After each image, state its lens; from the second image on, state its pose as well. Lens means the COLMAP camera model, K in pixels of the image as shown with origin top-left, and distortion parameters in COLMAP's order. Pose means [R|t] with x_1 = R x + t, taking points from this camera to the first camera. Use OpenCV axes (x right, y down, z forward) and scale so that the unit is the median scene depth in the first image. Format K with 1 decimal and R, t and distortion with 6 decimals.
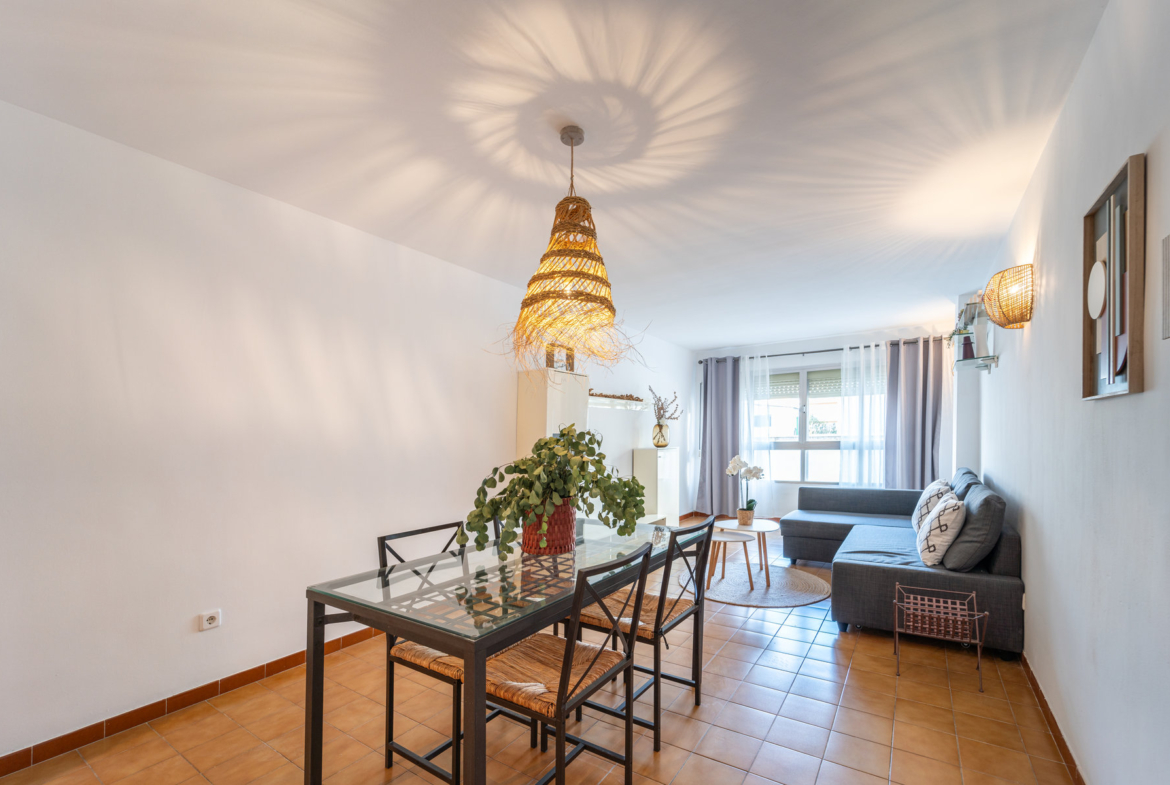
lens RADIAL K [[484.4, 0, 581.2], [0, 484.4, 430.1], [0, 0, 1]] dist [0.001128, 0.000200]
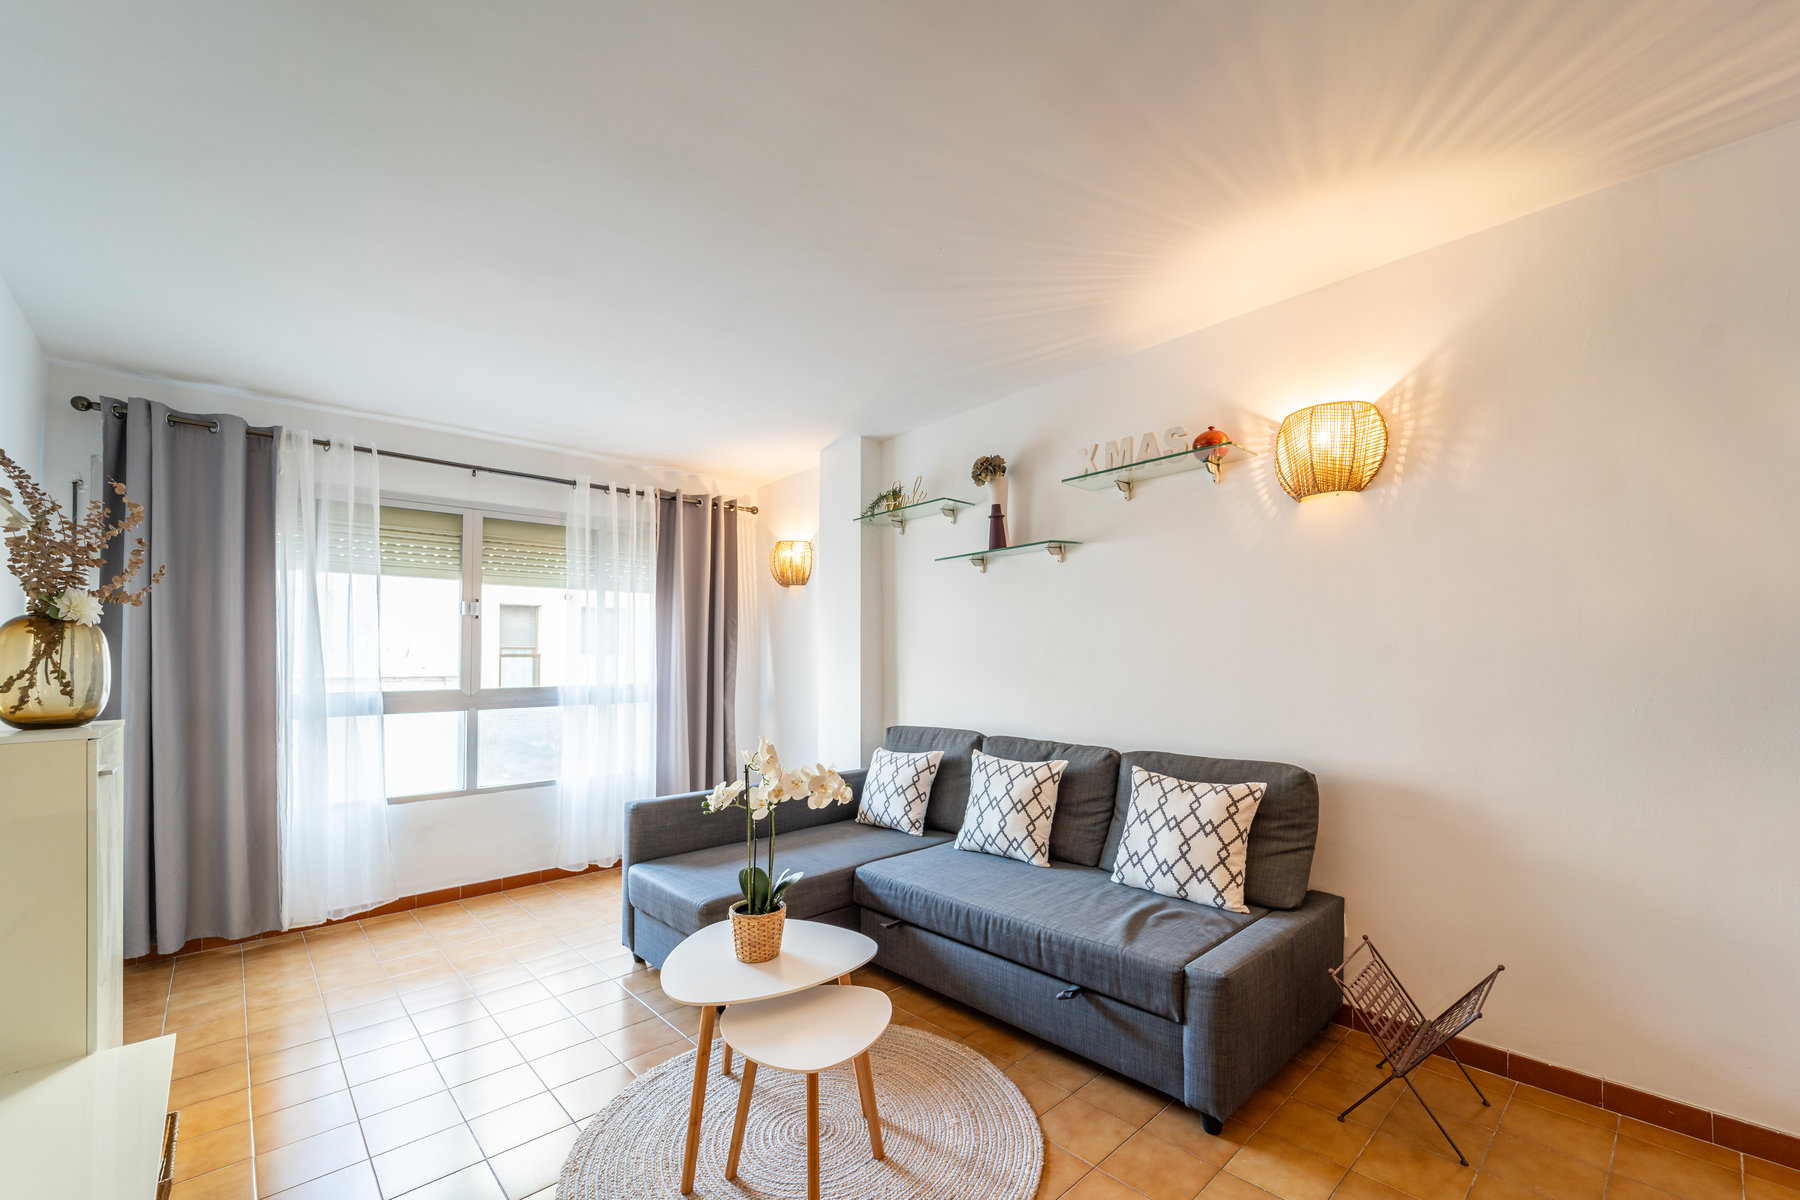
lens RADIAL K [[742.2, 0, 900.4], [0, 742.2, 669.3], [0, 0, 1]] dist [0.000888, -0.000278]
pose [[0.218089, 0.011122, 0.975866, -0.070315], [-0.005166, 0.999934, -0.010241, 0.012201], [-0.975915, -0.002808, 0.218132, 0.564327]]
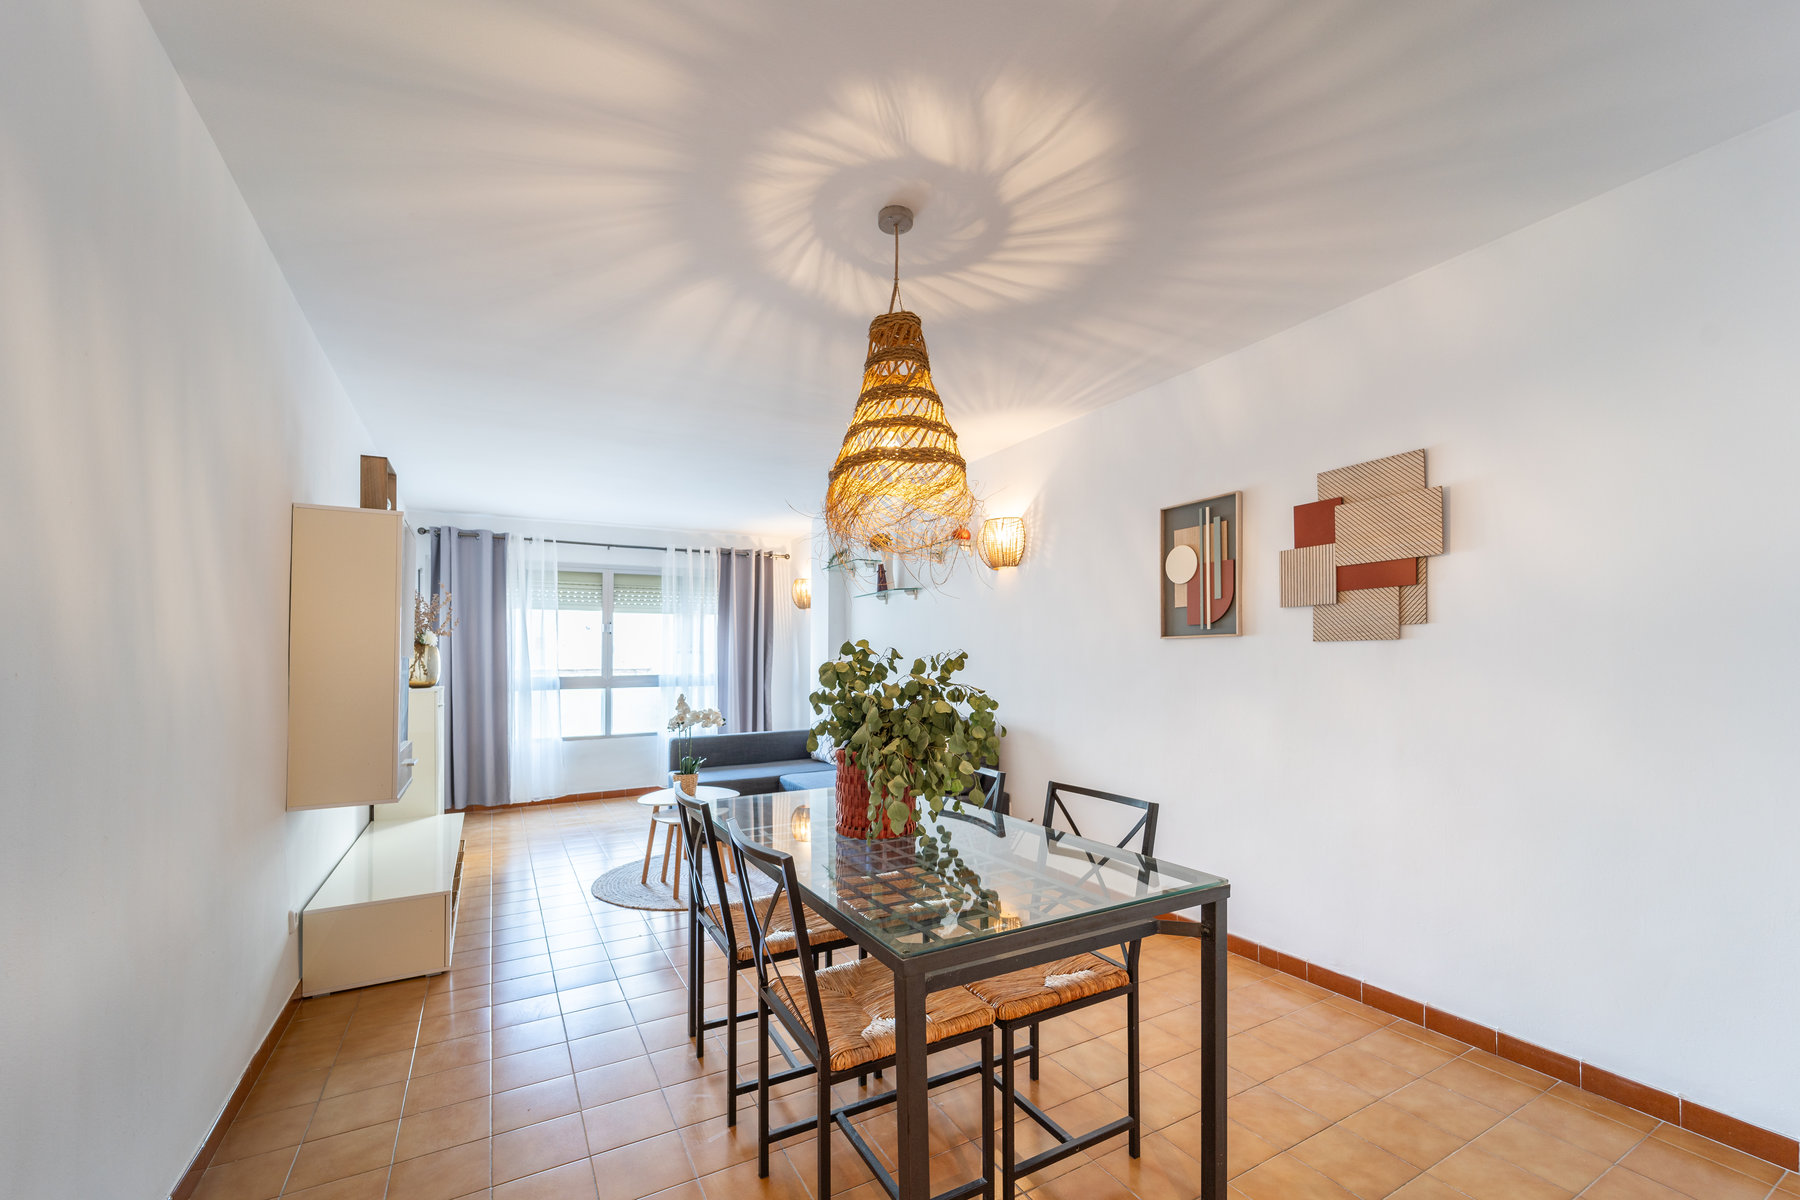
lens RADIAL K [[757.0, 0, 905.2], [0, 757.0, 673.7], [0, 0, 1]] dist [0.001808, 0.000073]
pose [[0.443907, -0.000837, 0.896072, -0.332175], [-0.010144, 0.999931, 0.005959, 0.010675], [-0.896015, -0.011735, 0.443868, 0.170645]]
